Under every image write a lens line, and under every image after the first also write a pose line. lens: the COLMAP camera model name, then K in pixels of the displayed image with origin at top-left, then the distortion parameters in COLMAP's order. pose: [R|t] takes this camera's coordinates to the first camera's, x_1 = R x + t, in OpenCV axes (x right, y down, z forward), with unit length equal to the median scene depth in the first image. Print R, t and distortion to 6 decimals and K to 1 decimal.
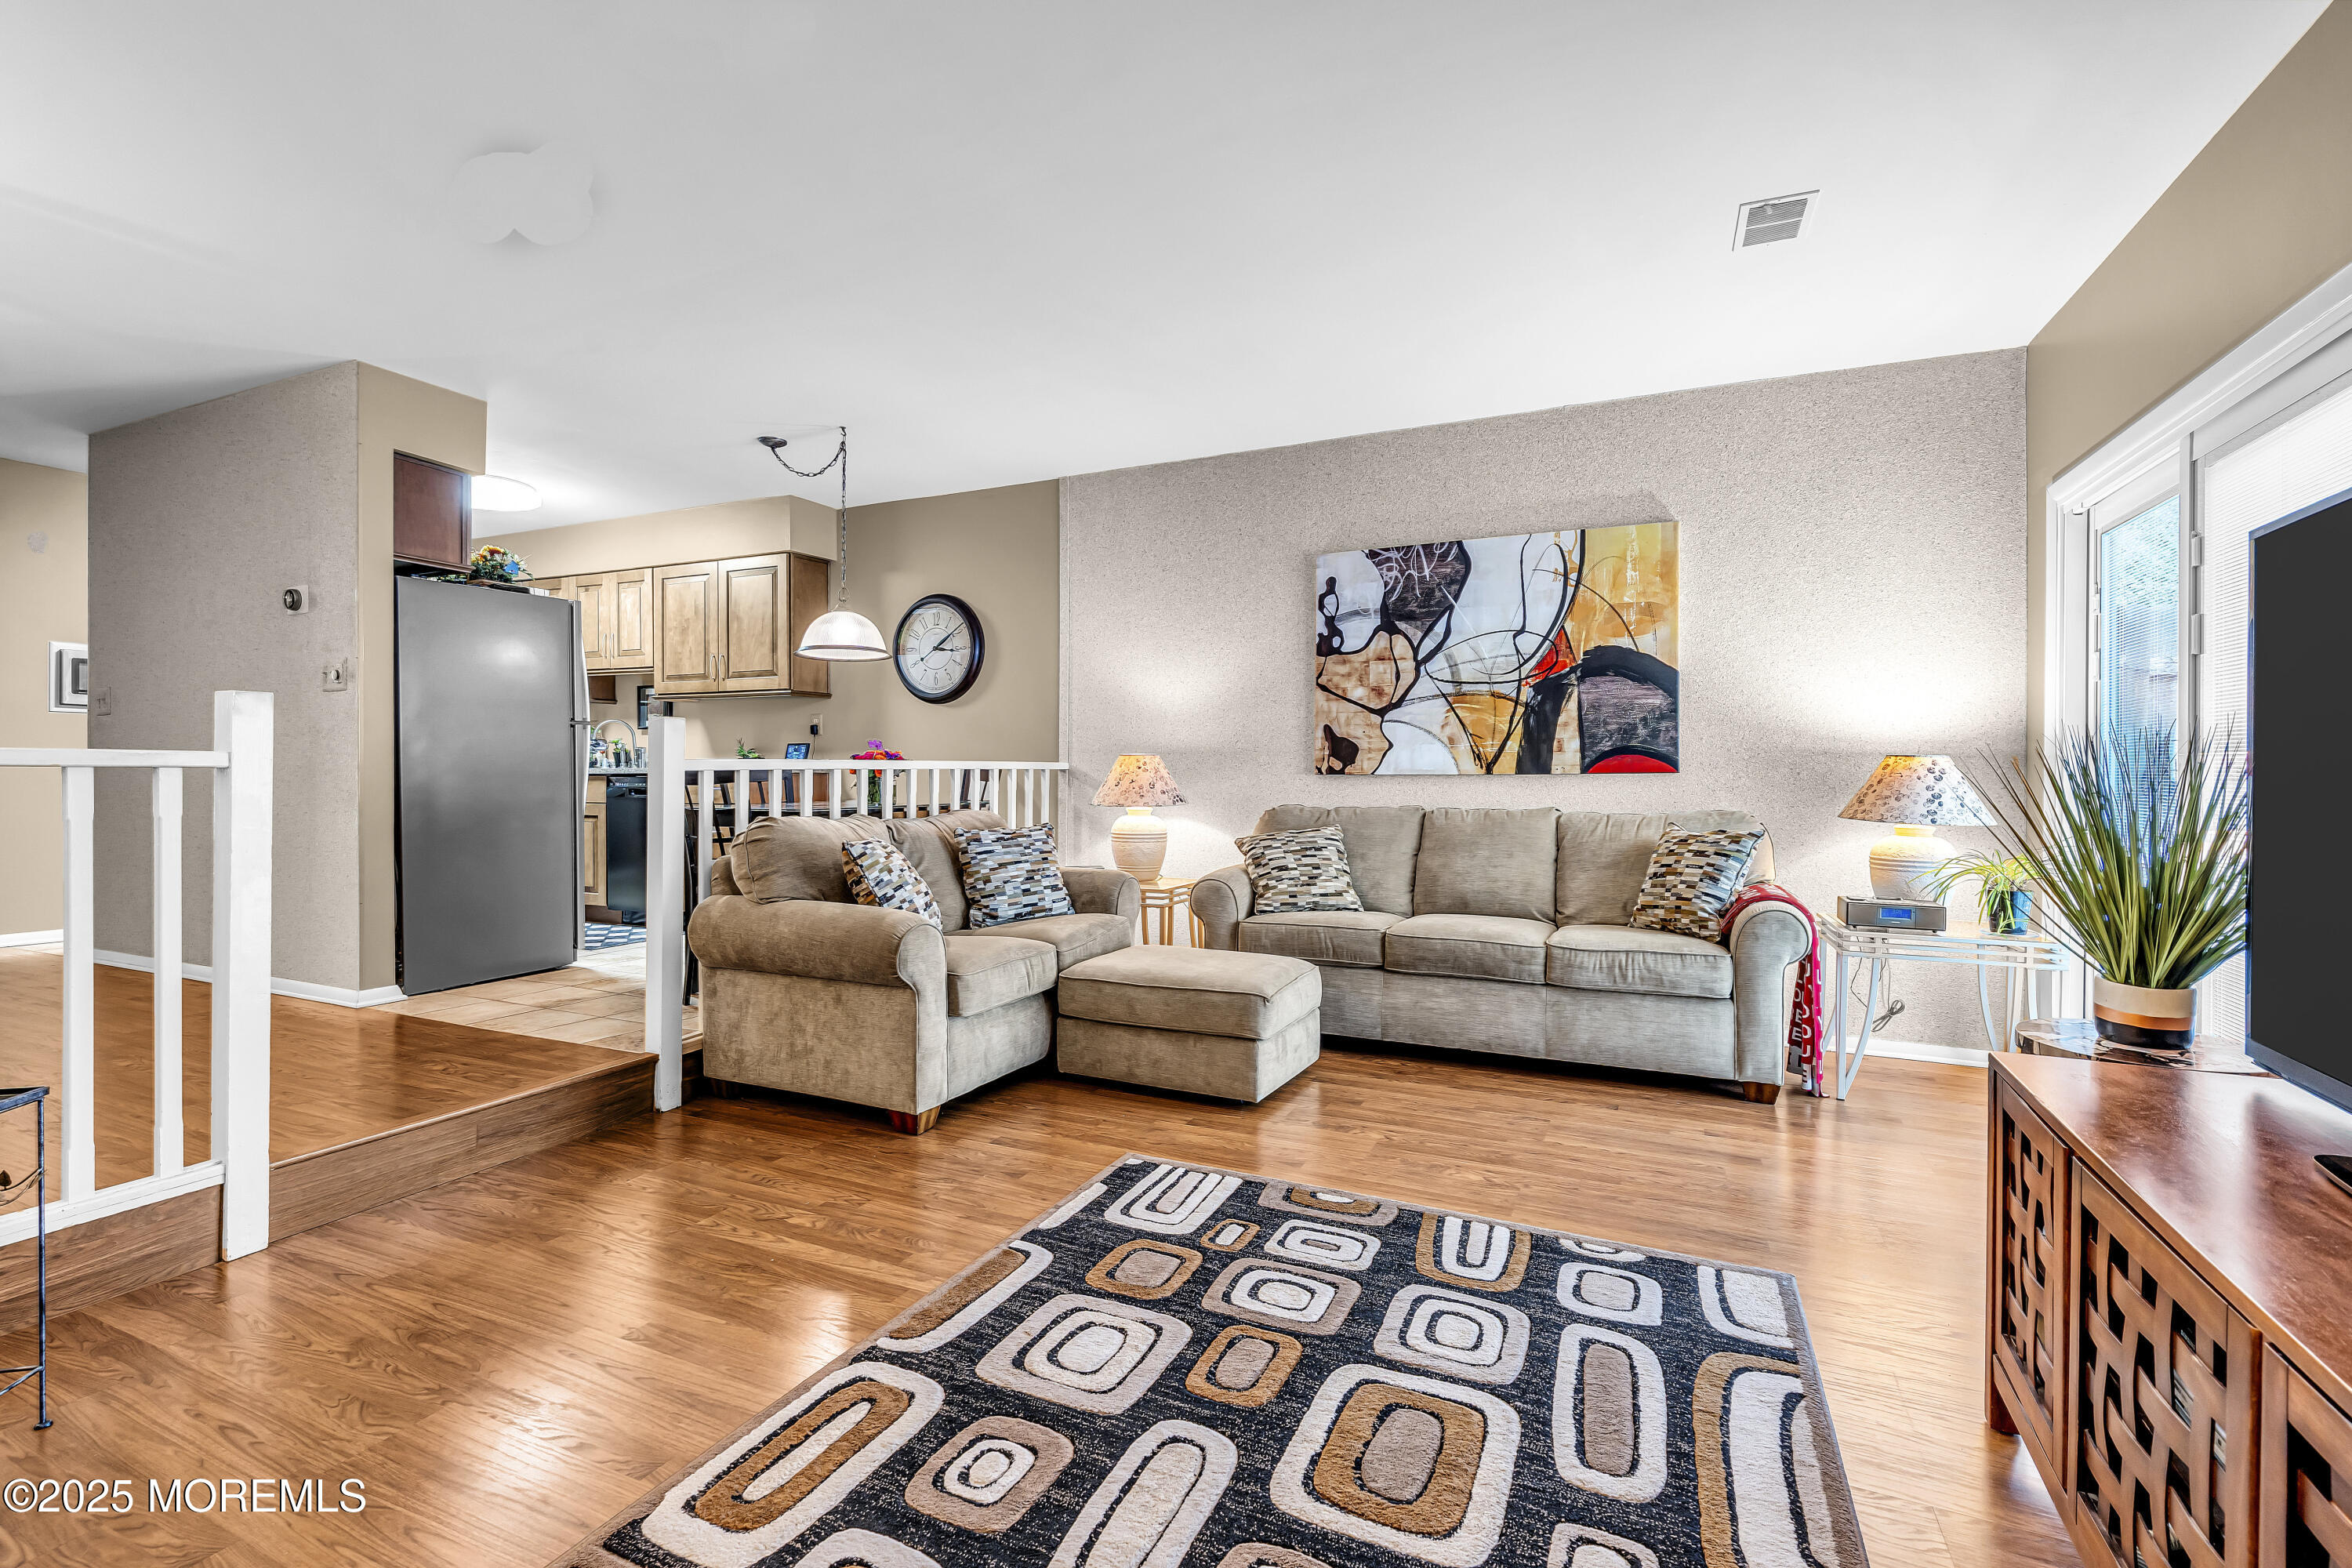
lens RADIAL K [[1050.6, 0, 1173.6], [0, 1050.6, 777.3], [0, 0, 1]] dist [-0.008687, 0.004287]
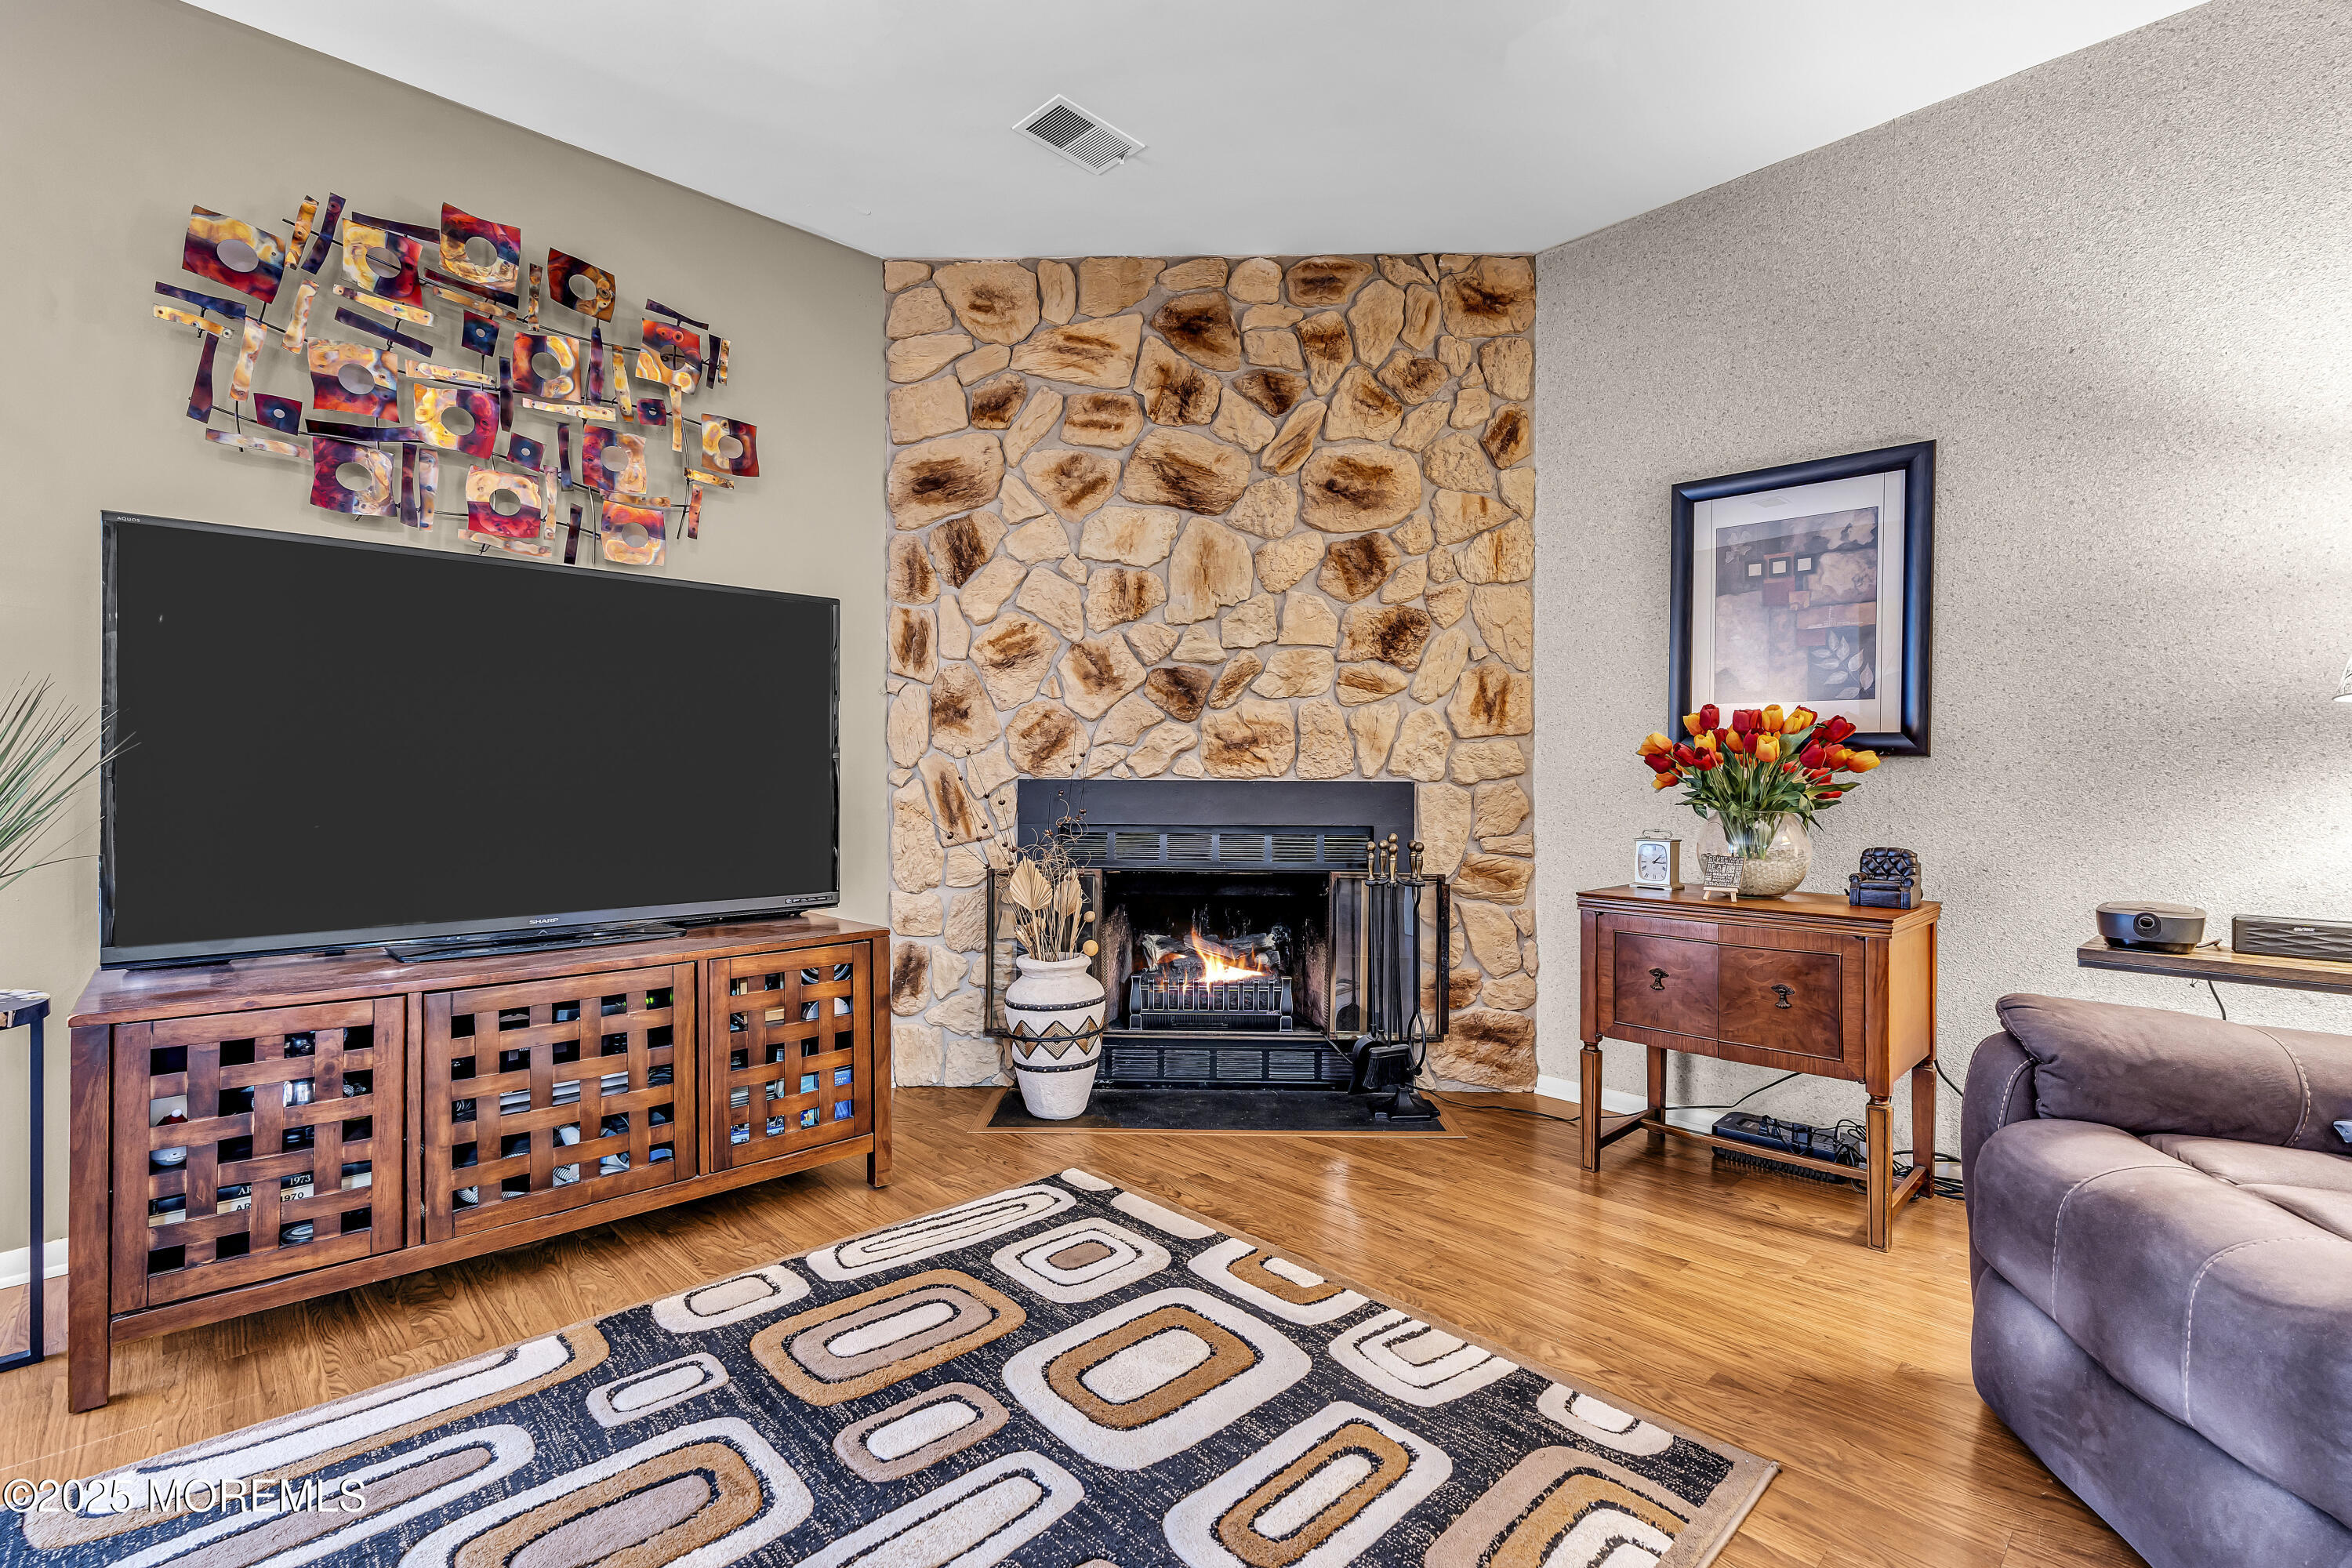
lens RADIAL K [[1057.0, 0, 1171.7], [0, 1057.0, 778.1], [0, 0, 1]] dist [-0.013296, 0.005775]
pose [[-0.930545, -0.003915, 0.366156, -0.222308], [-0.002108, 0.999984, 0.005334, 0.022670], [-0.366171, 0.004192, -0.930538, 0.732716]]
